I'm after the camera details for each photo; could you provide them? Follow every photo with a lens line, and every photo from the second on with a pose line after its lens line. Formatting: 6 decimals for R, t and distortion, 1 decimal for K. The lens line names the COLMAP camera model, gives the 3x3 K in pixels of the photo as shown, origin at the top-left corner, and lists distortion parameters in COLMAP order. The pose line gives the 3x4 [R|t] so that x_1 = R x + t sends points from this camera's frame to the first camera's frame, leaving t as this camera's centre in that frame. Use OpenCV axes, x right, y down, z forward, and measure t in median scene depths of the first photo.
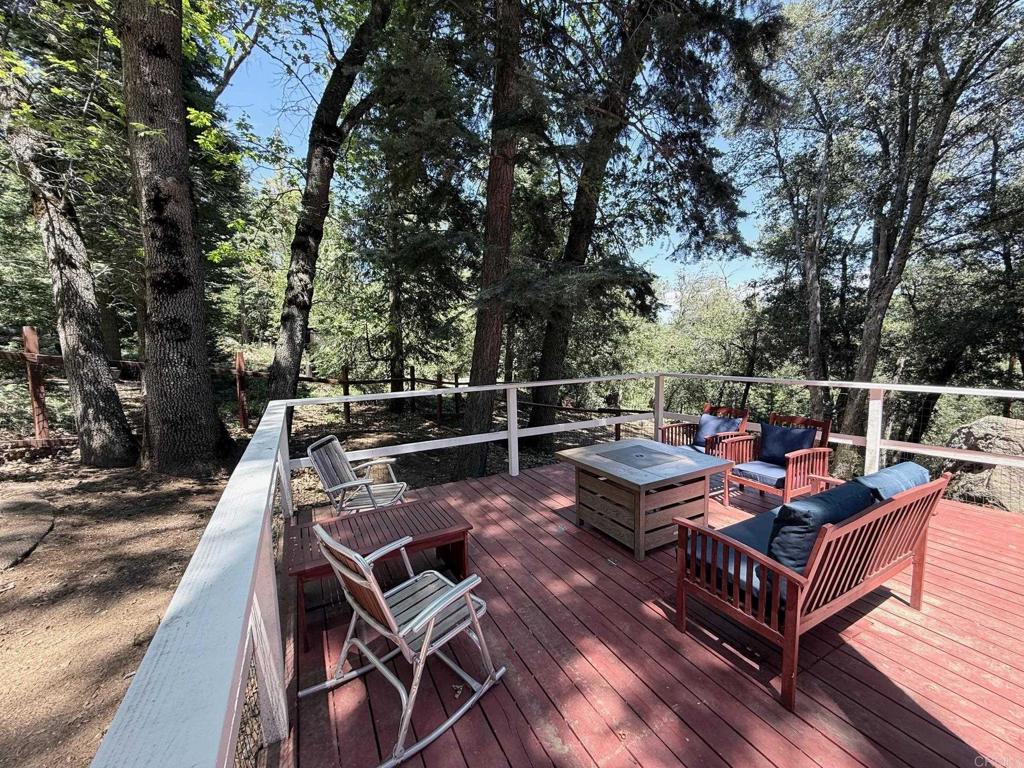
lens RADIAL K [[404.5, 0, 508.9], [0, 404.5, 382.1], [0, 0, 1]] dist [-0.003195, -0.000192]
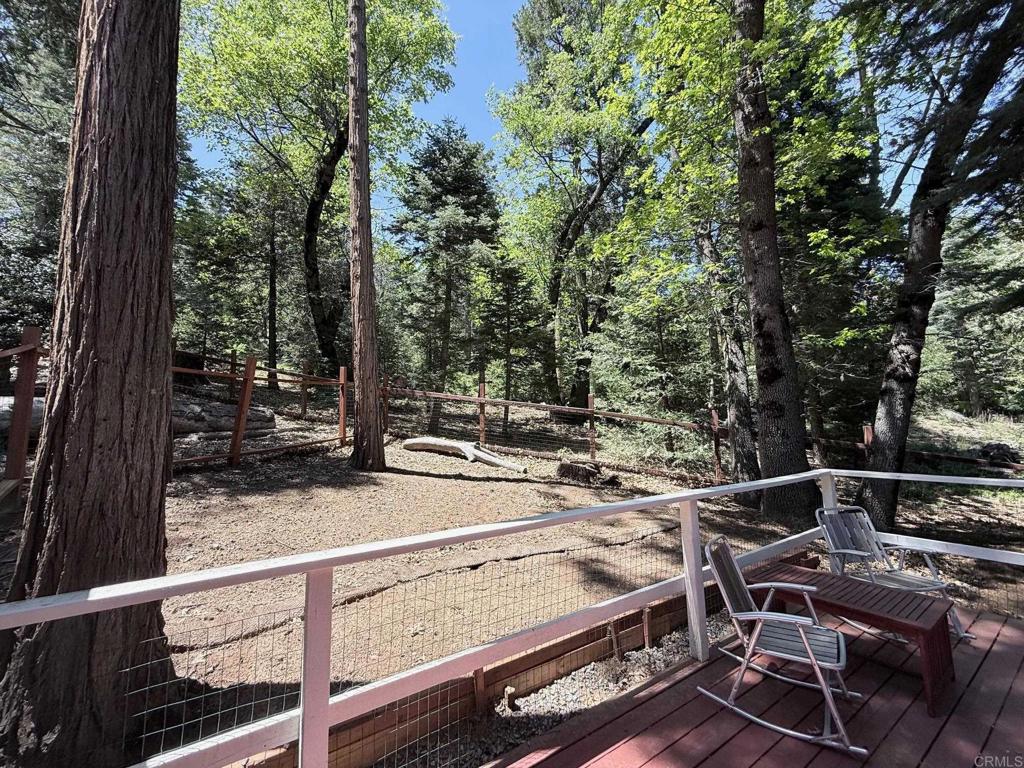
lens RADIAL K [[404.5, 0, 507.4], [0, 404.5, 387.0], [0, 0, 1]] dist [-0.003195, -0.000192]
pose [[0.096309, -0.088570, -0.991403, 0.386954], [-0.081837, 0.991956, -0.096569, -0.000786], [0.991982, 0.090434, 0.088286, -0.011420]]
